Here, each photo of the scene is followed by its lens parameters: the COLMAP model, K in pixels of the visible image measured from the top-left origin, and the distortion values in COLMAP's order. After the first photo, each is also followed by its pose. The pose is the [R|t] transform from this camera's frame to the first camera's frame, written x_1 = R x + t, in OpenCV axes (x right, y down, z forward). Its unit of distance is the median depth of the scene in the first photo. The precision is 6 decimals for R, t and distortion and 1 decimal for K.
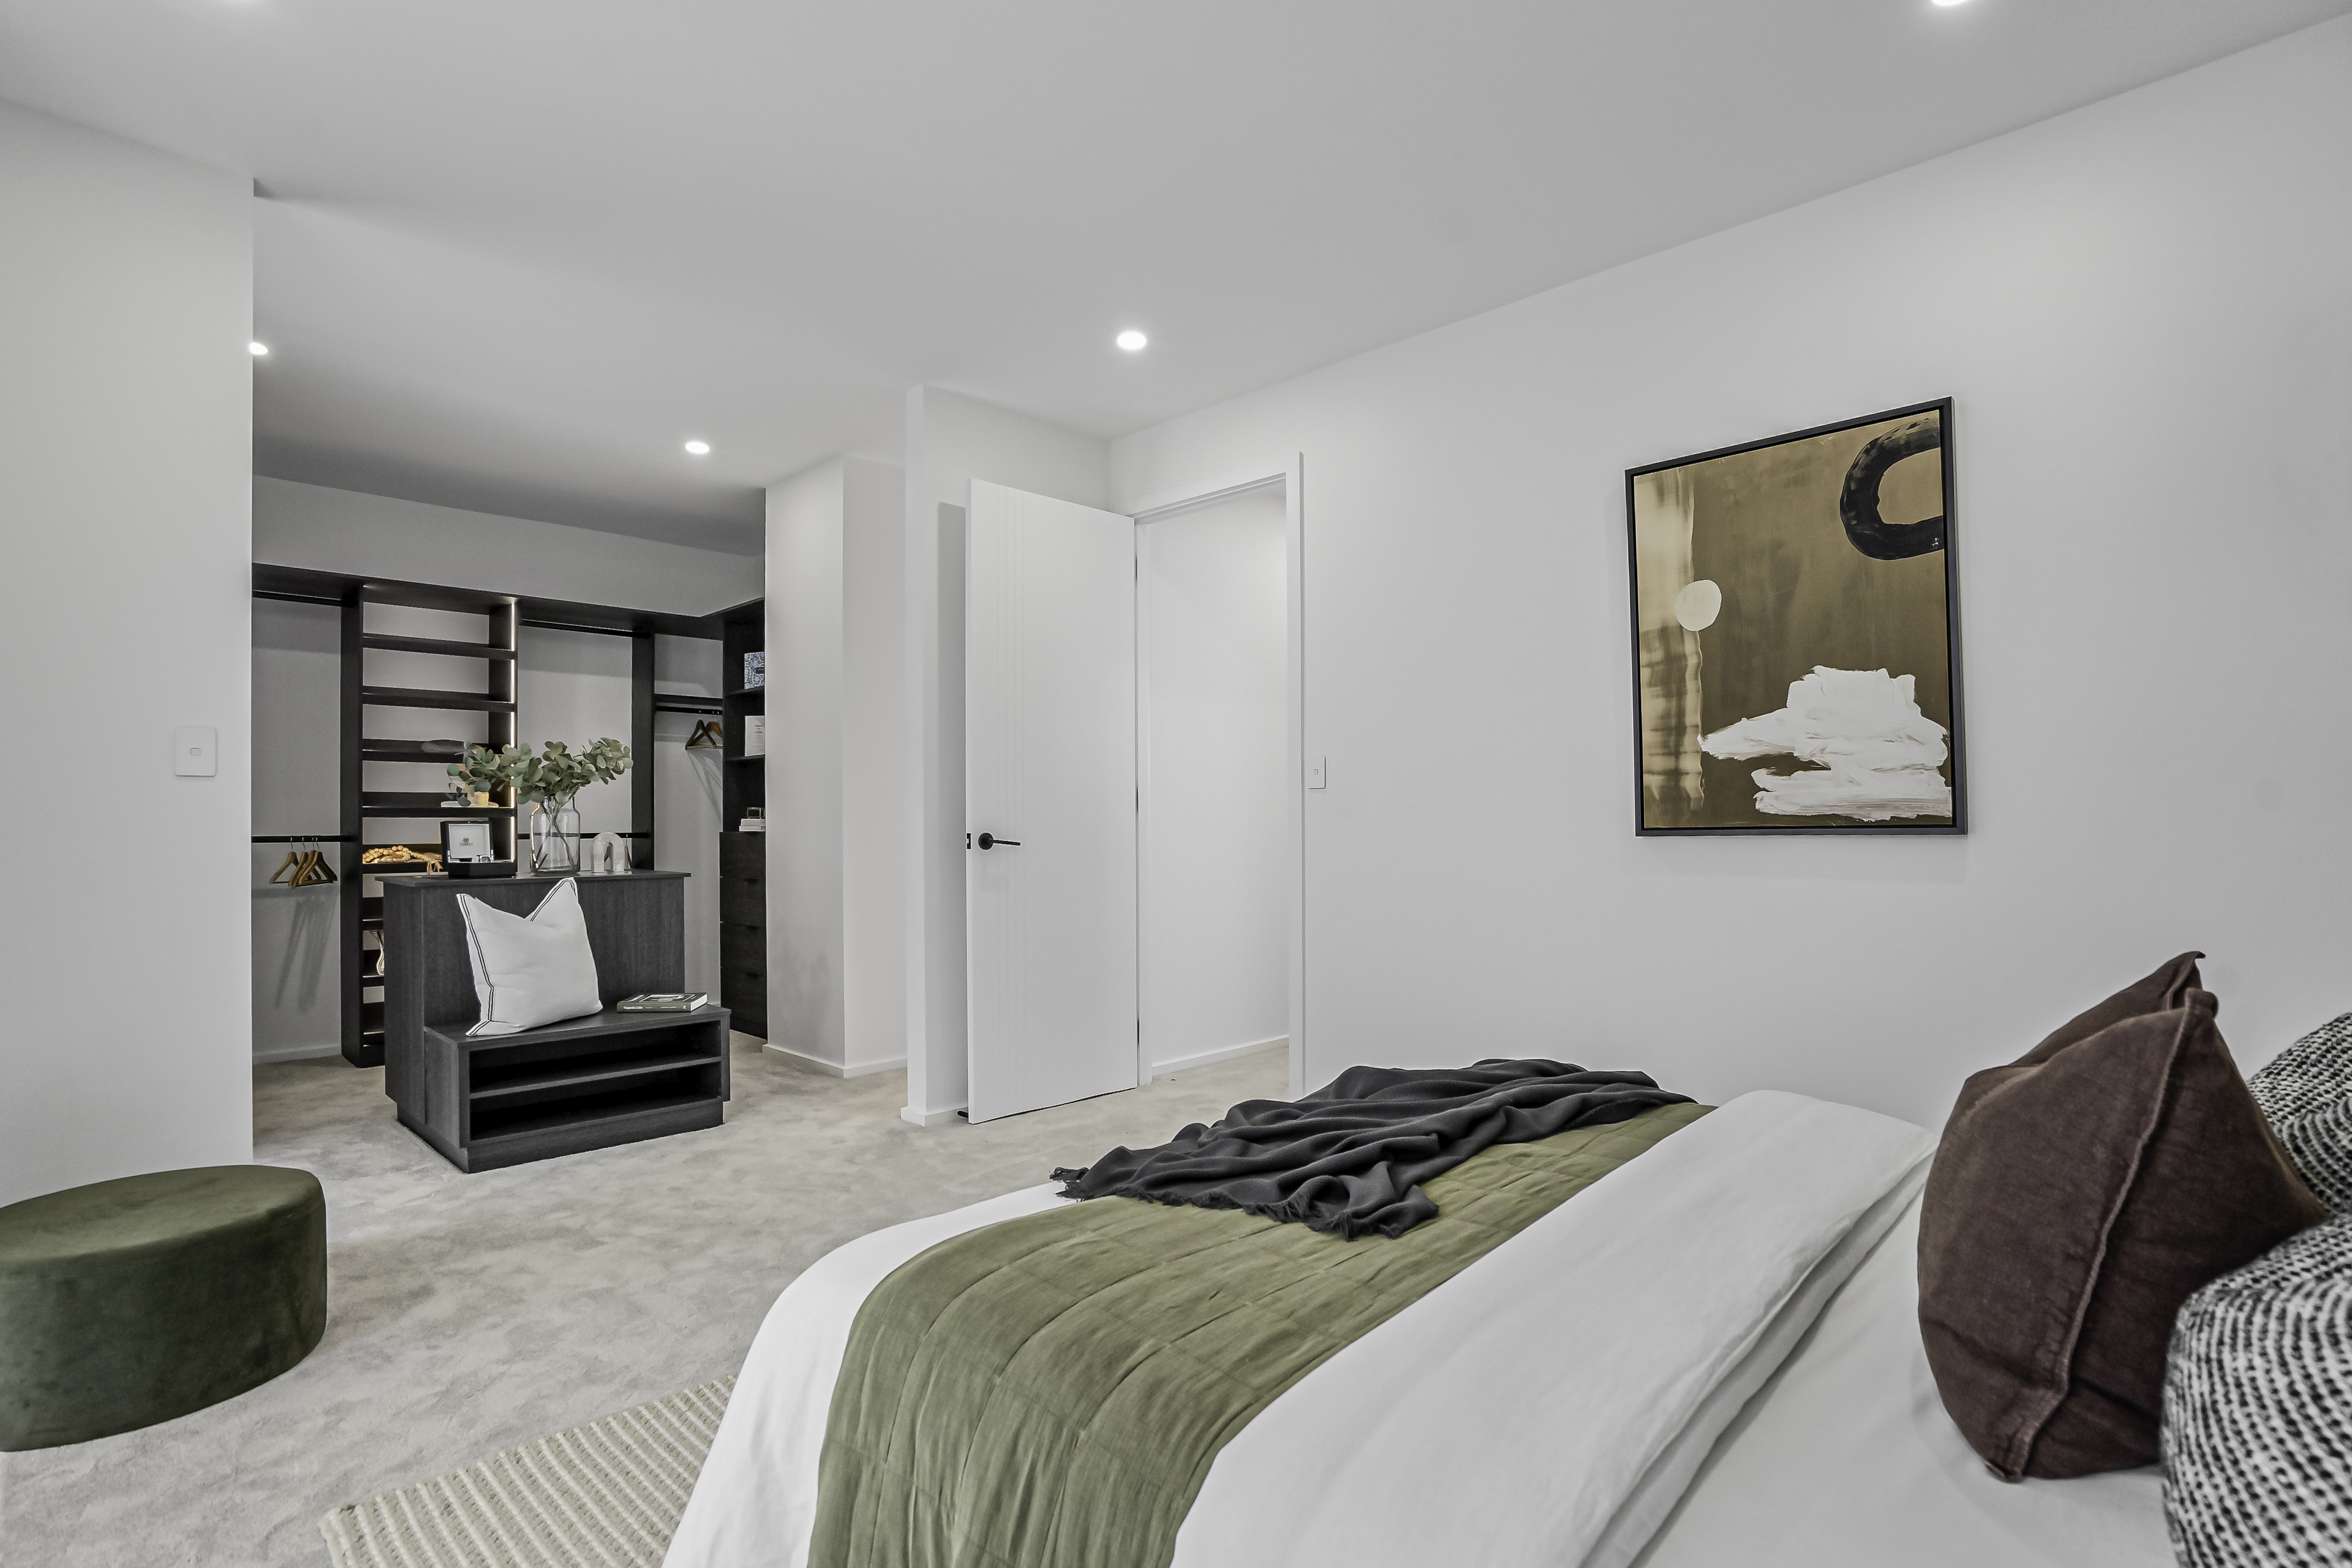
lens RADIAL K [[1130.5, 0, 1178.0], [0, 1130.5, 789.9], [0, 0, 1]] dist [-0.041995, 0.015216]
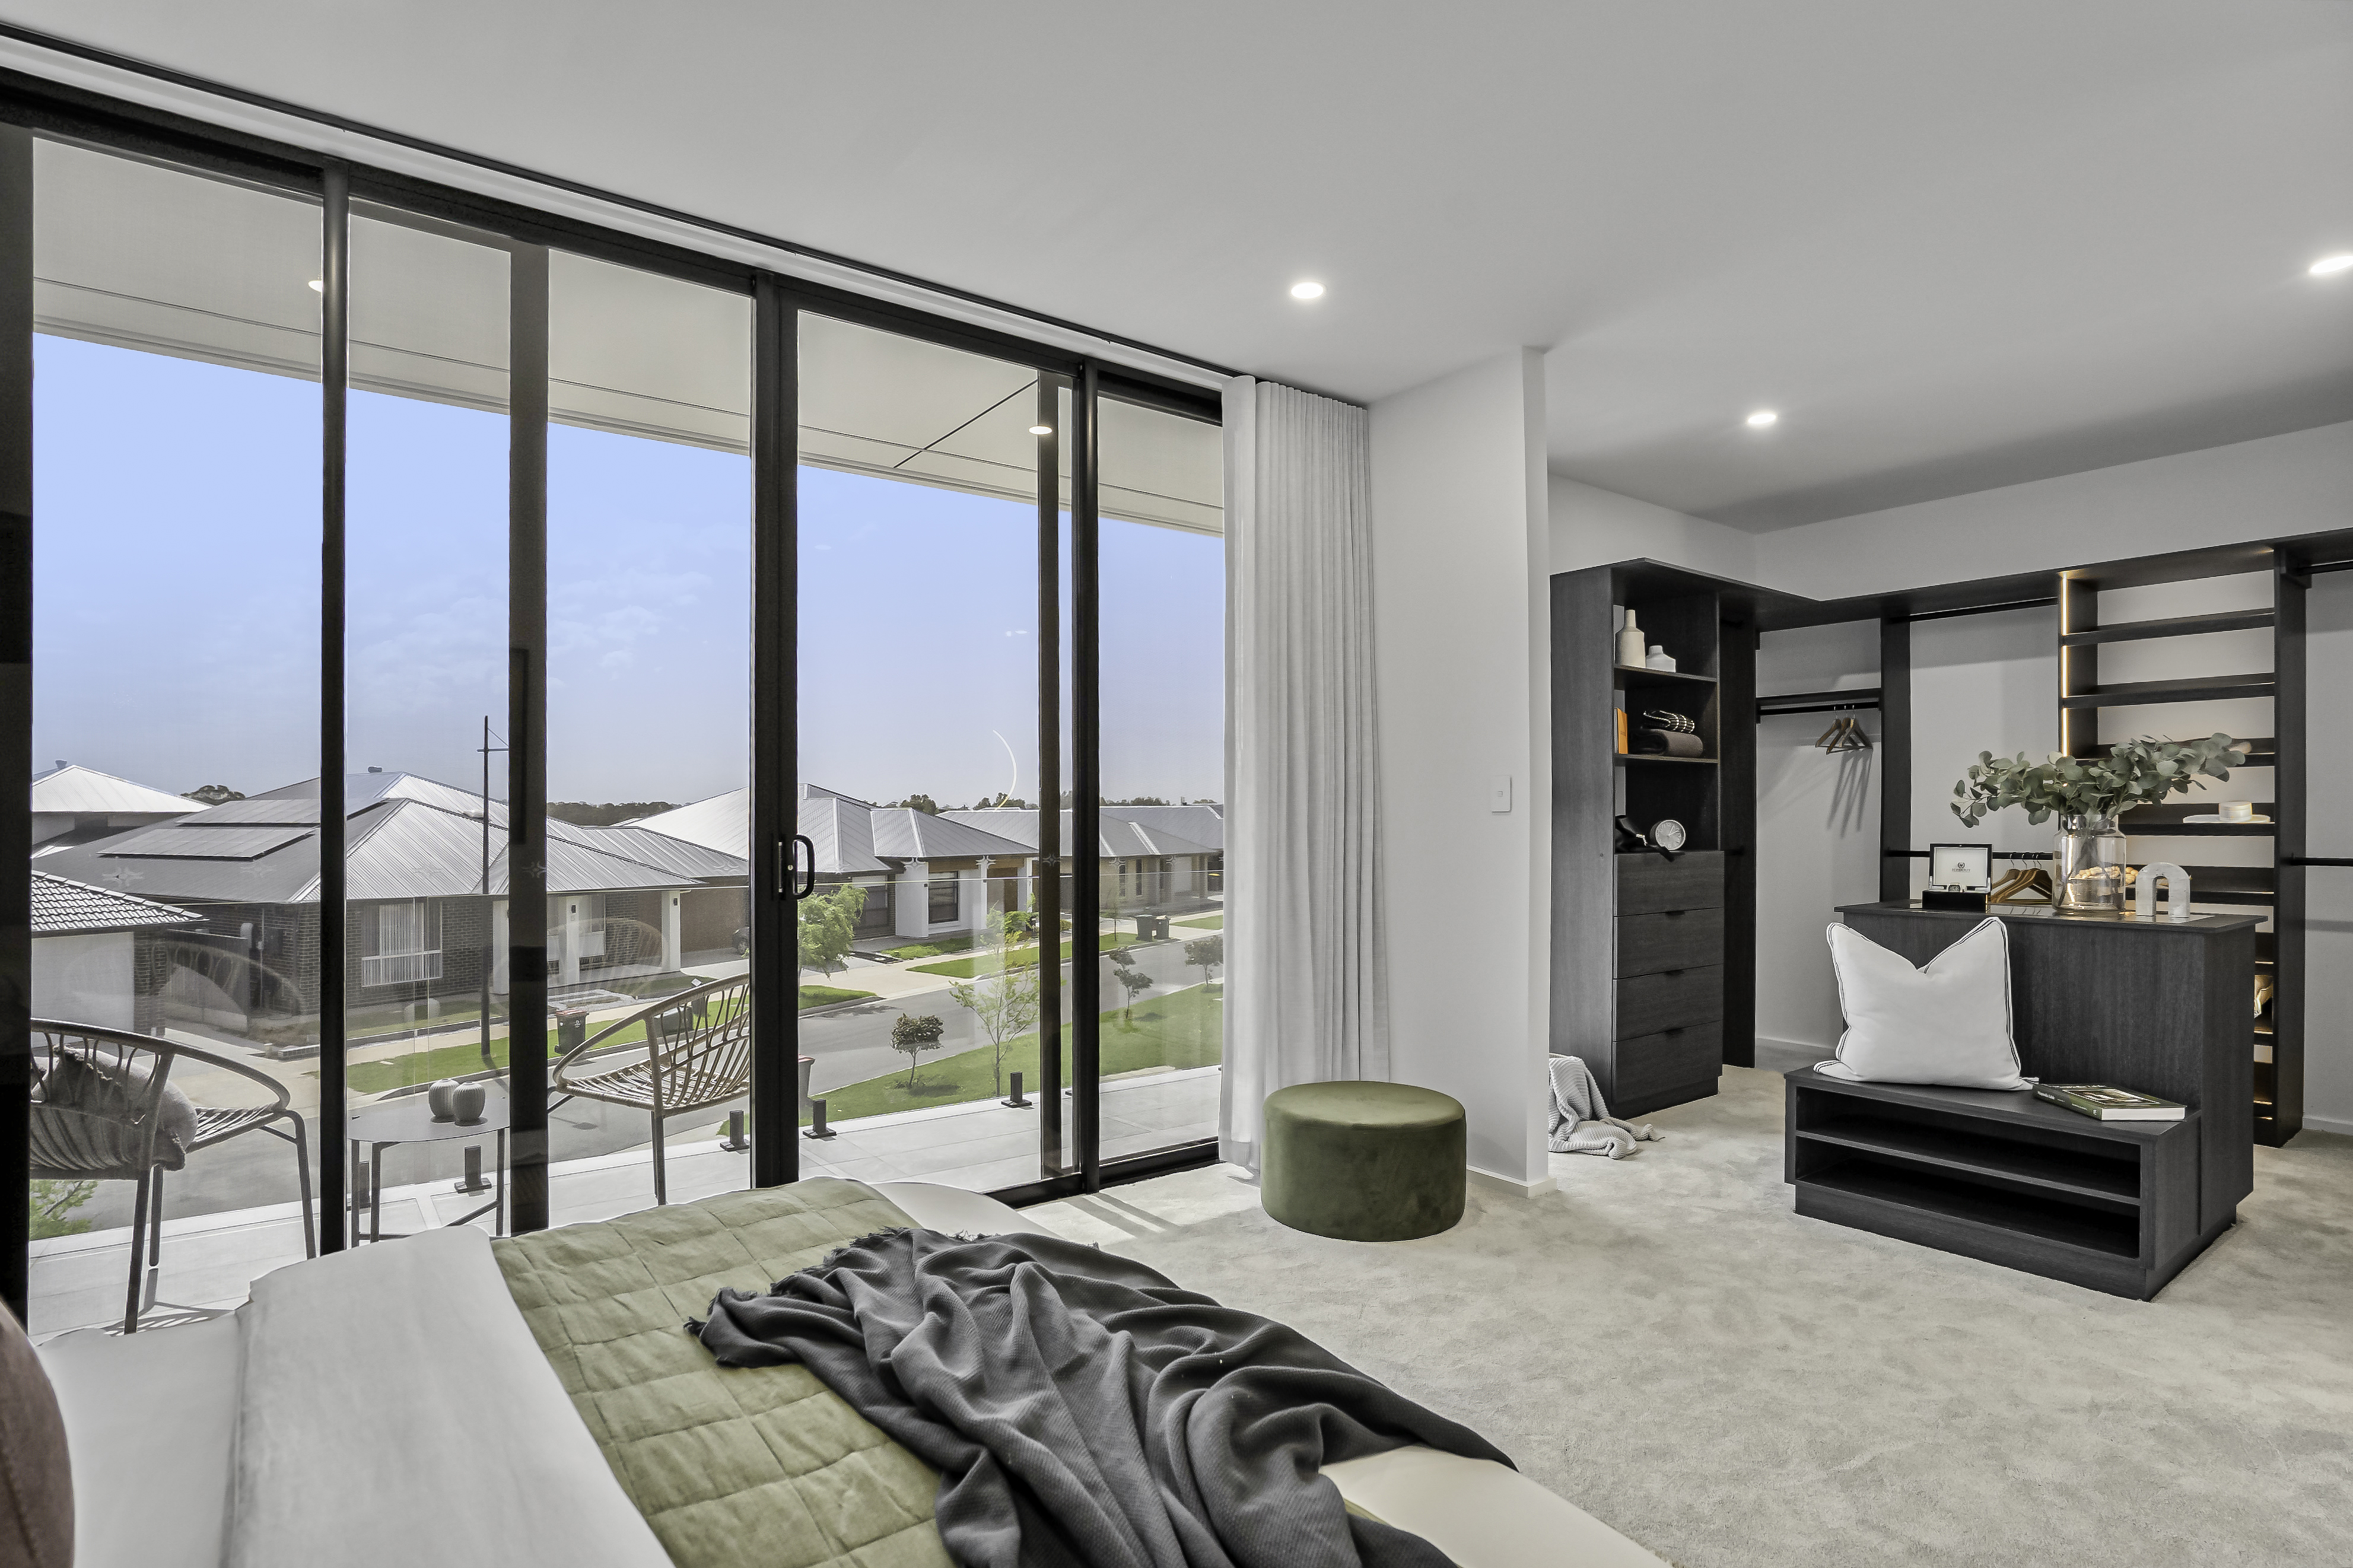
lens RADIAL K [[1196.8, 0, 1186.8], [0, 1196.8, 787.1], [0, 0, 1]] dist [-0.024292, -0.000922]
pose [[-0.123291, -0.014754, -0.992261, 0.426075], [0.014786, 0.999751, -0.016702, -0.011145], [0.992260, -0.016731, -0.123042, 0.587411]]
